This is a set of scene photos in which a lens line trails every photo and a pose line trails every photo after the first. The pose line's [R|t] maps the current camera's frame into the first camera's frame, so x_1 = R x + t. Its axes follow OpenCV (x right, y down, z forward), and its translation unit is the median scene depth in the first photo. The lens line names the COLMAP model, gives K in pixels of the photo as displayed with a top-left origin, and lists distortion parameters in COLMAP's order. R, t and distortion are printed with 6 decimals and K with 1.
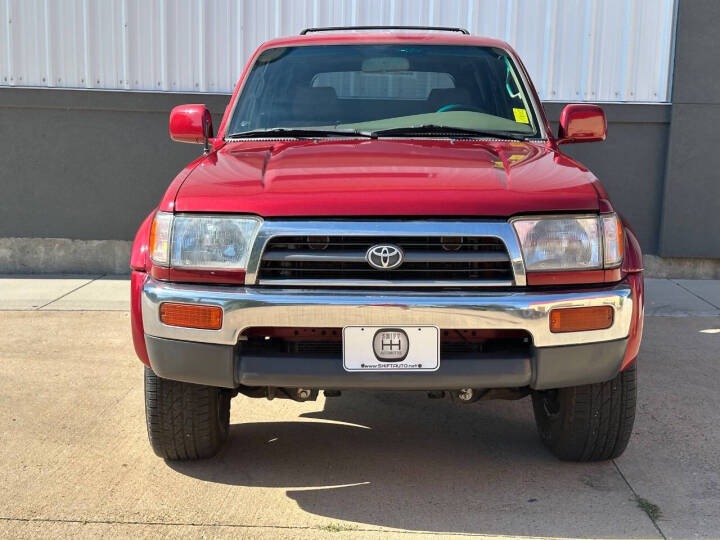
lens RADIAL K [[1025.0, 0, 360.0], [0, 1025.0, 270.0], [0, 0, 1]] dist [0.123255, -0.033066]
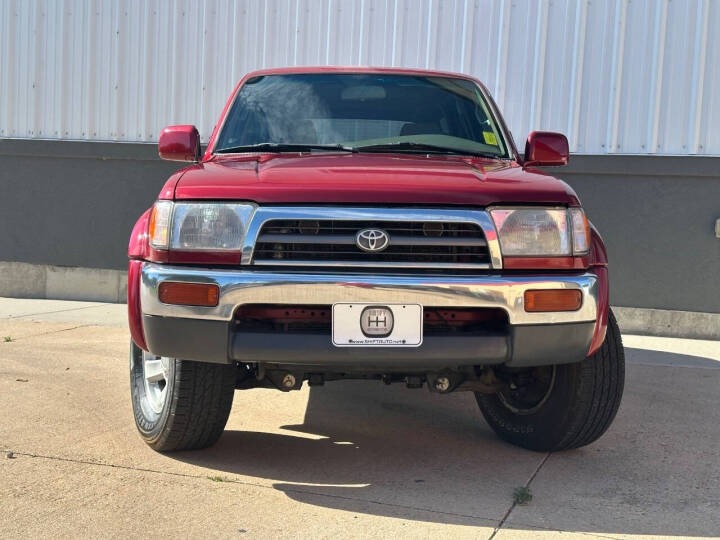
lens RADIAL K [[1025.0, 0, 360.0], [0, 1025.0, 270.0], [0, 0, 1]] dist [0.123255, -0.033066]
pose [[0.998852, 0.013808, 0.045876, -0.037107], [-0.009882, 0.996355, -0.084727, 0.108957], [-0.046879, 0.084176, 0.995348, -0.067503]]
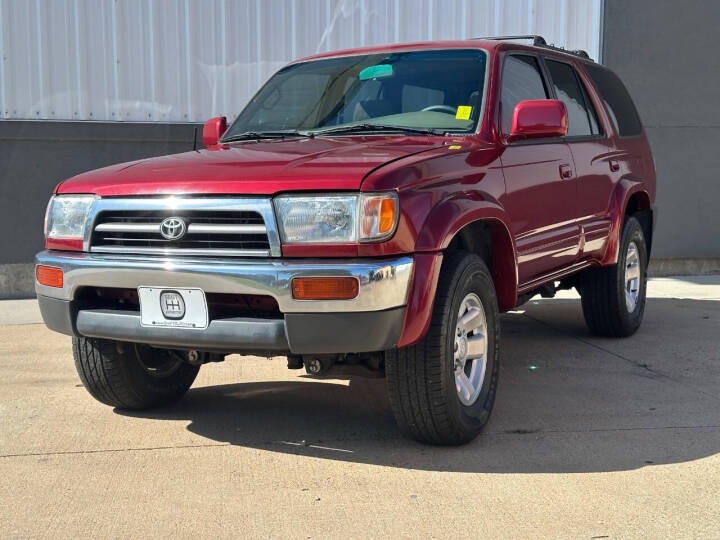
lens RADIAL K [[1025.0, 0, 360.0], [0, 1025.0, 270.0], [0, 0, 1]] dist [0.123255, -0.033066]
pose [[0.896314, 0.027032, -0.442595, 0.714587], [-0.045567, 0.998471, -0.031297, 0.059588], [0.441072, 0.048220, 0.896175, 0.063442]]
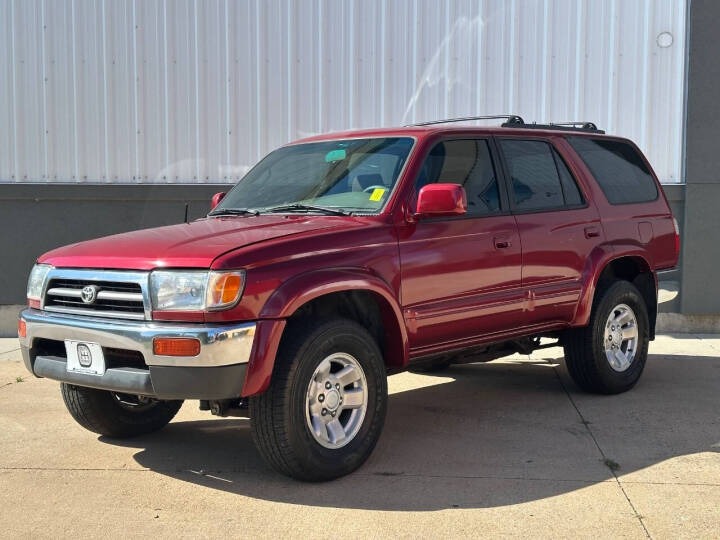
lens RADIAL K [[1025.0, 0, 360.0], [0, 1025.0, 270.0], [0, 0, 1]] dist [0.123255, -0.033066]
pose [[0.756133, 0.024259, -0.653969, 1.254396], [-0.075306, 0.995900, -0.050127, -0.002624], [0.650071, 0.087150, 0.754859, 0.143440]]
